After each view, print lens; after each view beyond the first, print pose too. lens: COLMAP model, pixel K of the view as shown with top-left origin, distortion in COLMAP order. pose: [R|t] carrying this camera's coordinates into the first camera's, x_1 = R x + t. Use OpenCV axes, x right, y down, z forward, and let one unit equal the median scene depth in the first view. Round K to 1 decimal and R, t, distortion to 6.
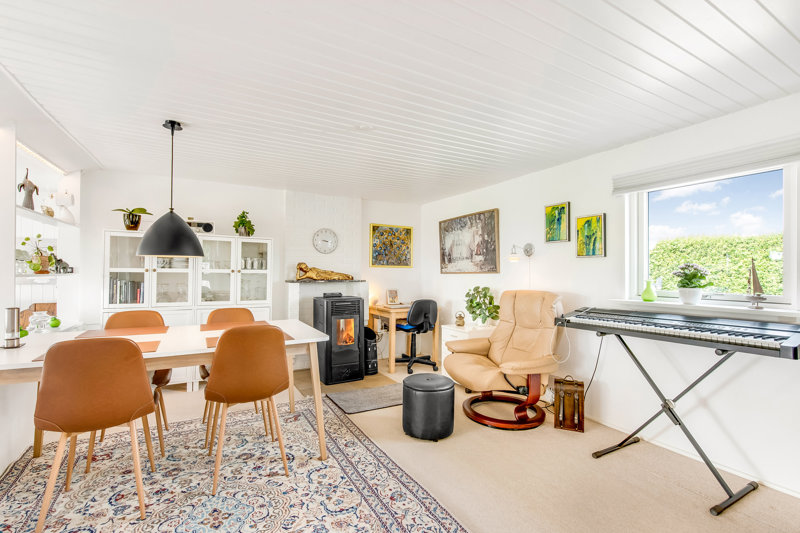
lens RADIAL K [[355.1, 0, 398.2], [0, 355.1, 272.6], [0, 0, 1]] dist [-0.001527, -0.001023]
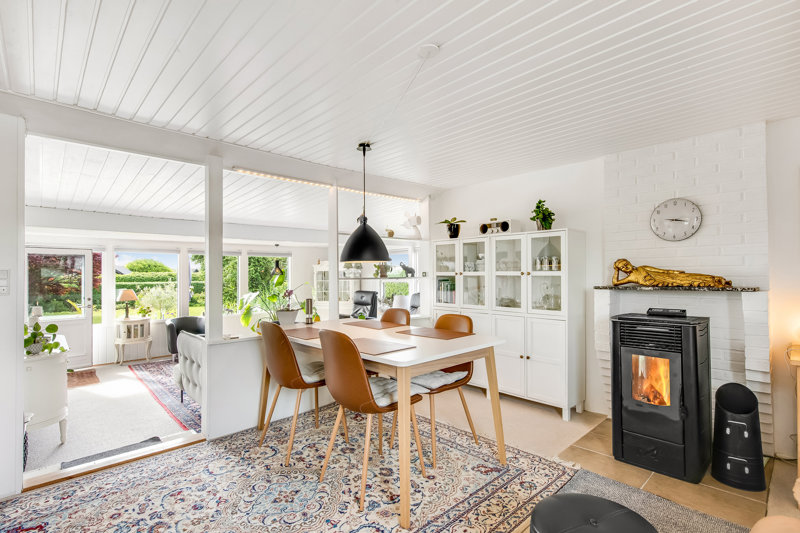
lens RADIAL K [[383.5, 0, 397.8], [0, 383.5, 273.3], [0, 0, 1]] dist [0.003112, -0.000169]
pose [[0.251443, -0.013082, -0.967784, 0.414106], [0.008174, 0.999902, -0.011392, 0.004023], [0.967837, -0.005046, 0.251526, 0.570688]]
